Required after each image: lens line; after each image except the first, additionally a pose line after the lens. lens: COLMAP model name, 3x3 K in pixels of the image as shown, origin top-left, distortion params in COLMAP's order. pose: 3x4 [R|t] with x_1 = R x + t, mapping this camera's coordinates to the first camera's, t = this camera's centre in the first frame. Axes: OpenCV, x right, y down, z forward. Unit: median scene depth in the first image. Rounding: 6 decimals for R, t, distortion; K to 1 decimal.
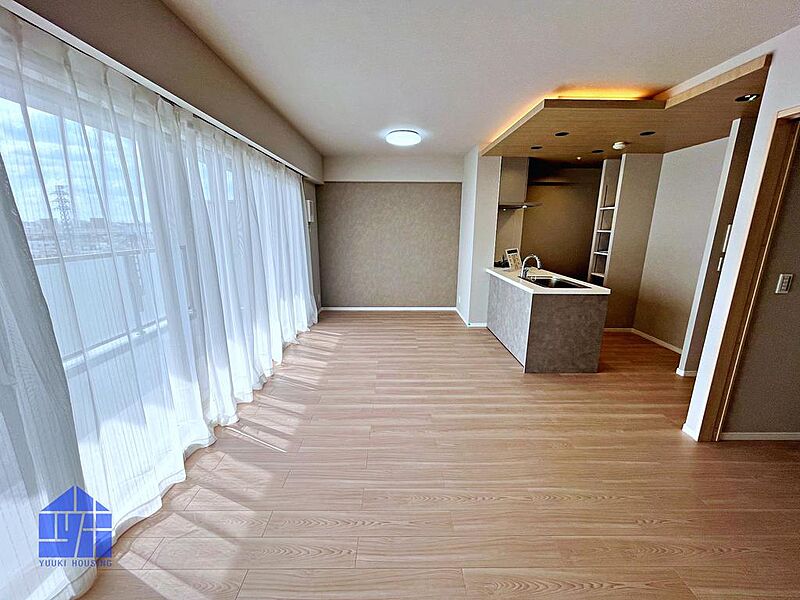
lens RADIAL K [[321.0, 0, 394.5], [0, 321.0, 301.7], [0, 0, 1]] dist [-0.002956, -0.000264]
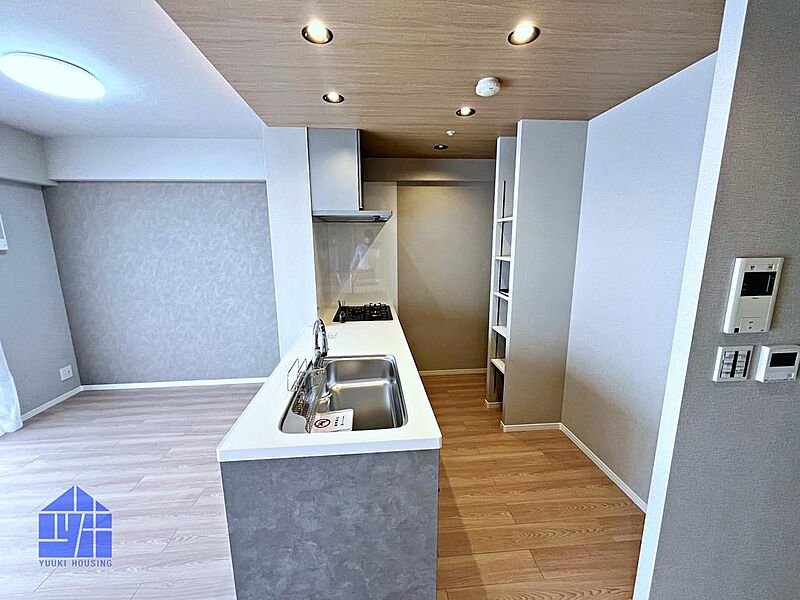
lens RADIAL K [[321.0, 0, 394.7], [0, 321.0, 301.9], [0, 0, 1]] dist [-0.002956, -0.000264]
pose [[0.997447, -0.026855, 0.066168, 0.401167], [0.029869, 0.998541, -0.044991, -0.116749], [-0.064864, 0.046852, 0.996794, 0.421602]]
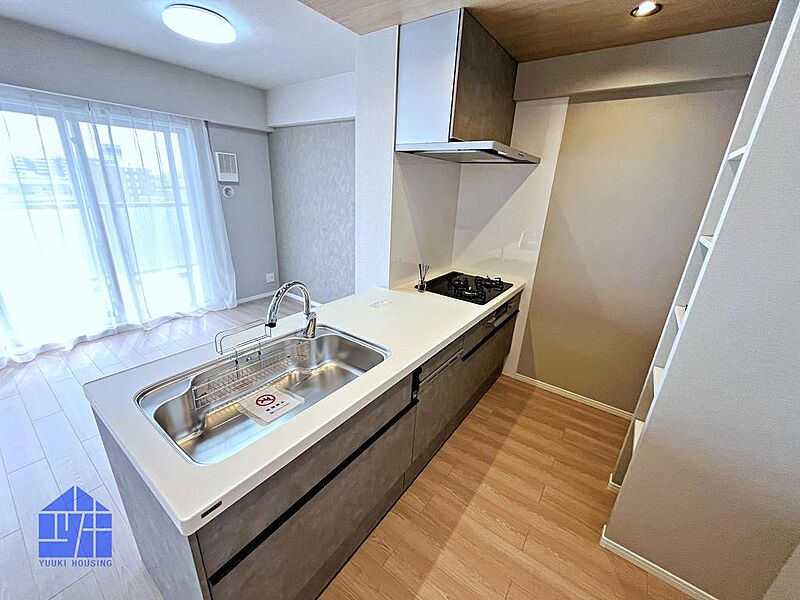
lens RADIAL K [[321.0, 0, 396.9], [0, 321.0, 300.6], [0, 0, 1]] dist [-0.002956, -0.000264]
pose [[0.799686, 0.231001, -0.554203, 0.579696], [-0.178212, 0.972751, 0.148308, -0.158674], [0.573361, -0.019834, 0.819063, 0.602661]]
